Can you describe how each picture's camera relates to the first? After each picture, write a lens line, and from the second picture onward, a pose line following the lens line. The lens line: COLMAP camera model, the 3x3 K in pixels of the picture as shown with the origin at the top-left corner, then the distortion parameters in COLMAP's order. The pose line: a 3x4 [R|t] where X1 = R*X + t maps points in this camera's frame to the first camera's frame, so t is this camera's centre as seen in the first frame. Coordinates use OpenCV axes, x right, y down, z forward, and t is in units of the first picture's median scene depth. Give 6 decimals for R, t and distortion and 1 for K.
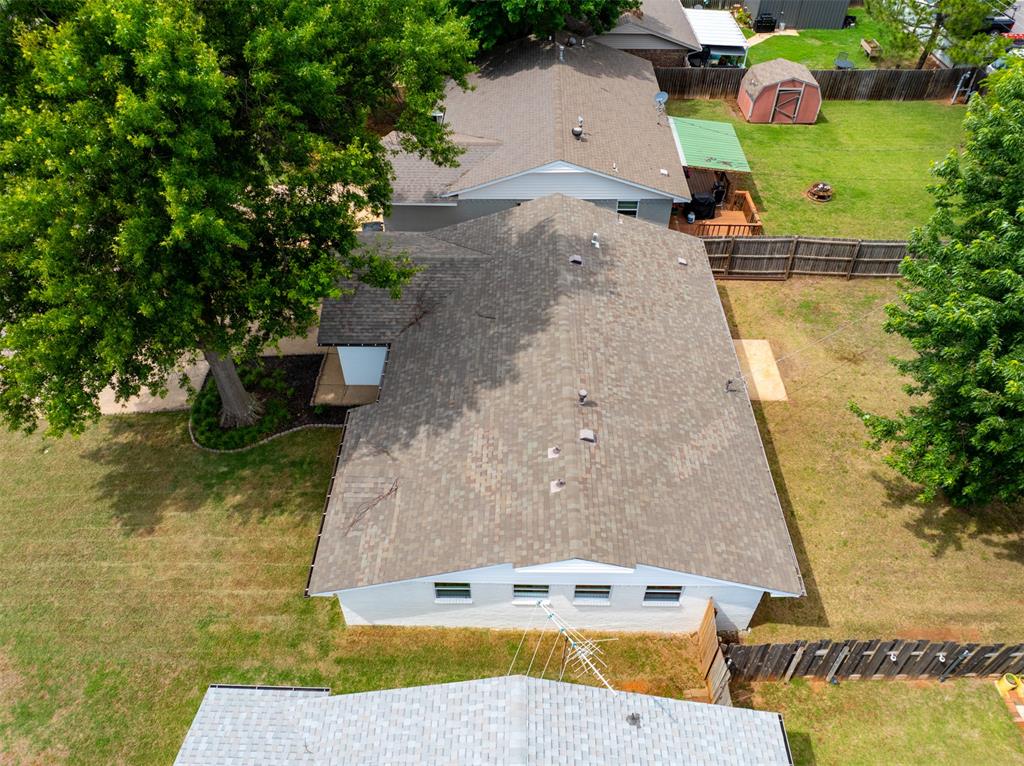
lens RADIAL K [[730.8, 0, 513.6], [0, 730.8, 383.4], [0, 0, 1]] dist [-0.069382, 0.039092]
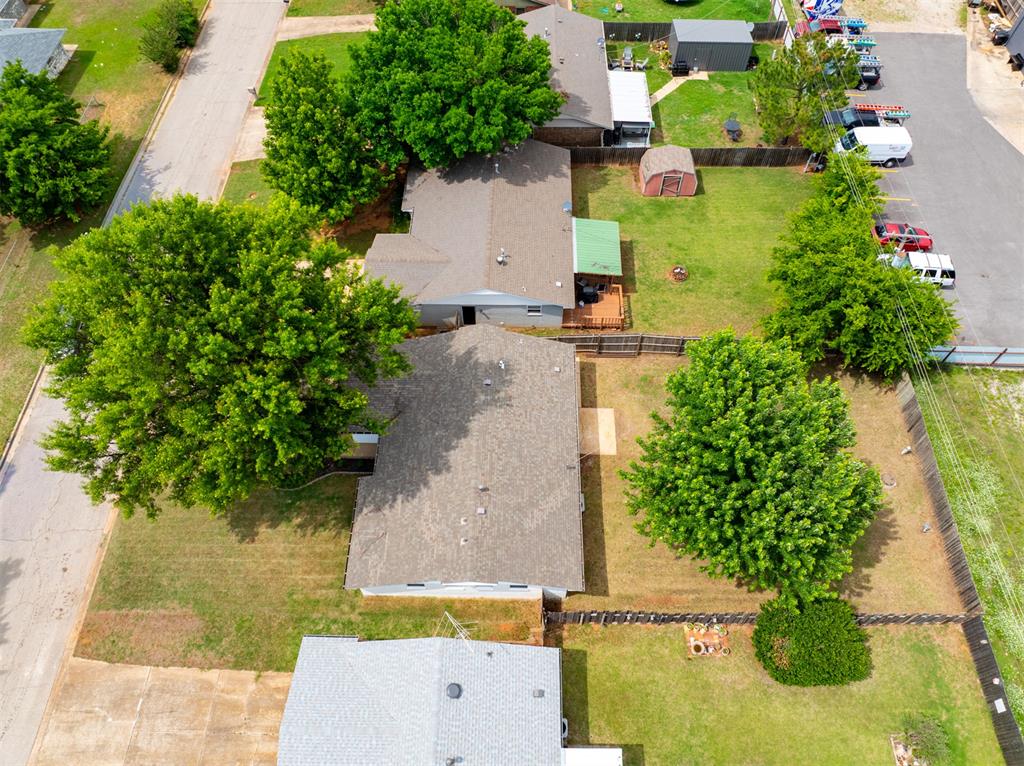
lens RADIAL K [[730.8, 0, 517.1], [0, 730.8, 378.9], [0, 0, 1]] dist [-0.069382, 0.039092]
pose [[0.999955, 0.000413, 0.009447, 0.163578], [-0.002346, 0.978642, 0.205561, -0.626815], [-0.009160, -0.205574, 0.978599, -0.788062]]
